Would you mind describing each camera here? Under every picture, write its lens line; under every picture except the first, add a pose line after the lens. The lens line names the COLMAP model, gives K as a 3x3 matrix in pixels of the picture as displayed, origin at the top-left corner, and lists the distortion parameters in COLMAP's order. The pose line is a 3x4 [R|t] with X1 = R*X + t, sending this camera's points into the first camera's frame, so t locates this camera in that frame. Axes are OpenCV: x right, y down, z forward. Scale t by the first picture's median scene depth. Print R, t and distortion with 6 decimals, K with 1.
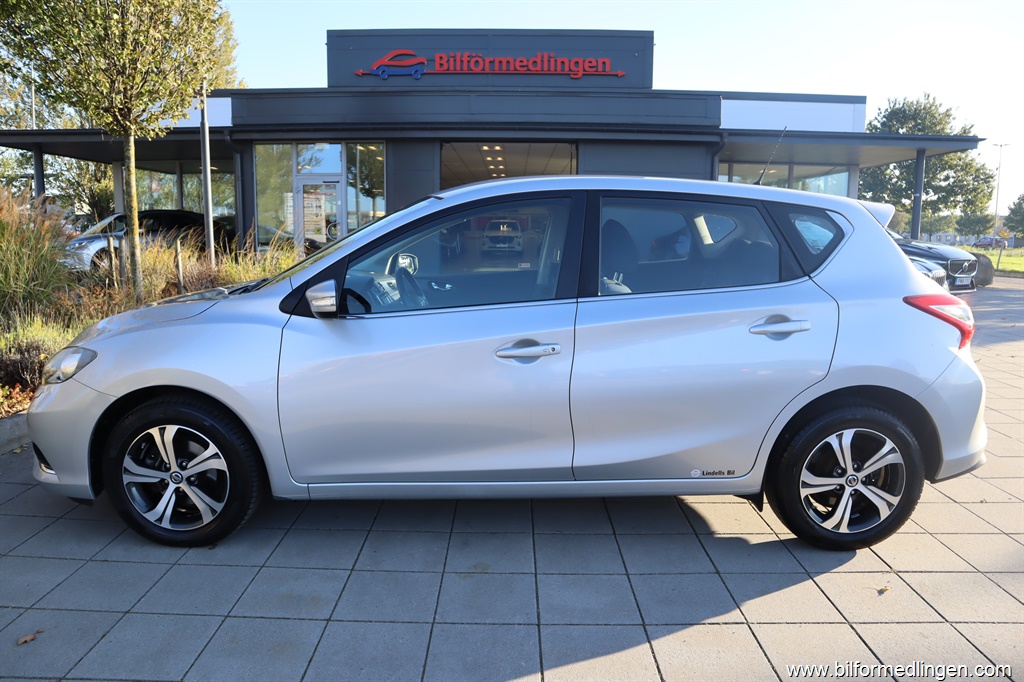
lens RADIAL K [[708.8, 0, 513.3], [0, 708.8, 337.8], [0, 0, 1]] dist [-0.116793, 0.056511]
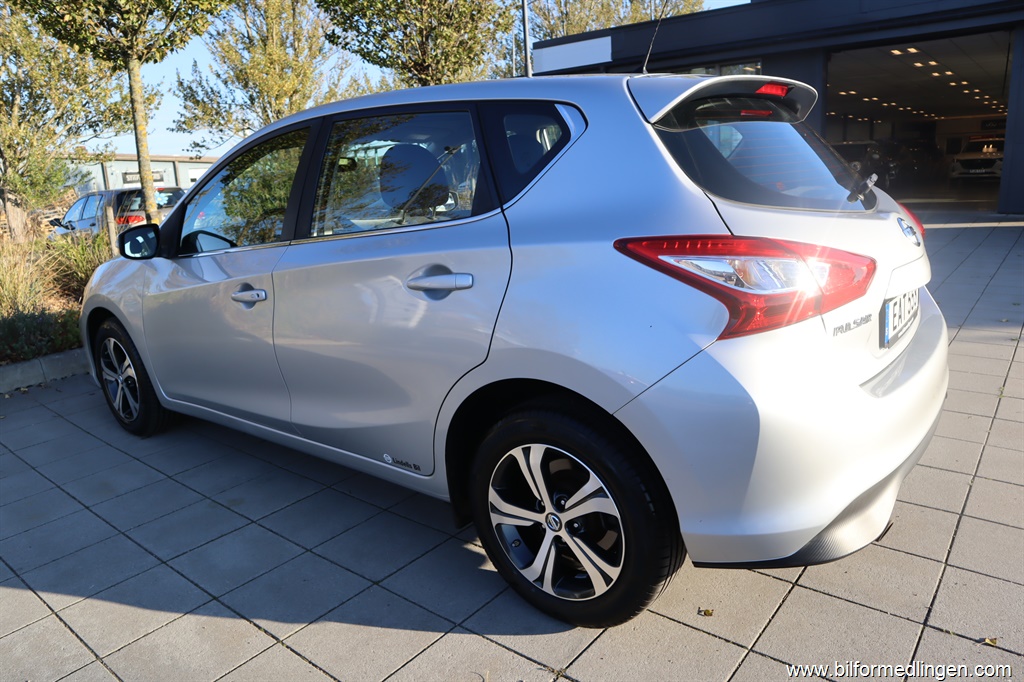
lens RADIAL K [[708.8, 0, 511.5], [0, 708.8, 333.3], [0, 0, 1]] dist [-0.116793, 0.056511]
pose [[0.767135, 0.089313, -0.635238, 0.875653], [-0.033292, 0.994469, 0.099616, -0.036170], [0.640622, -0.055271, 0.765865, 0.476091]]
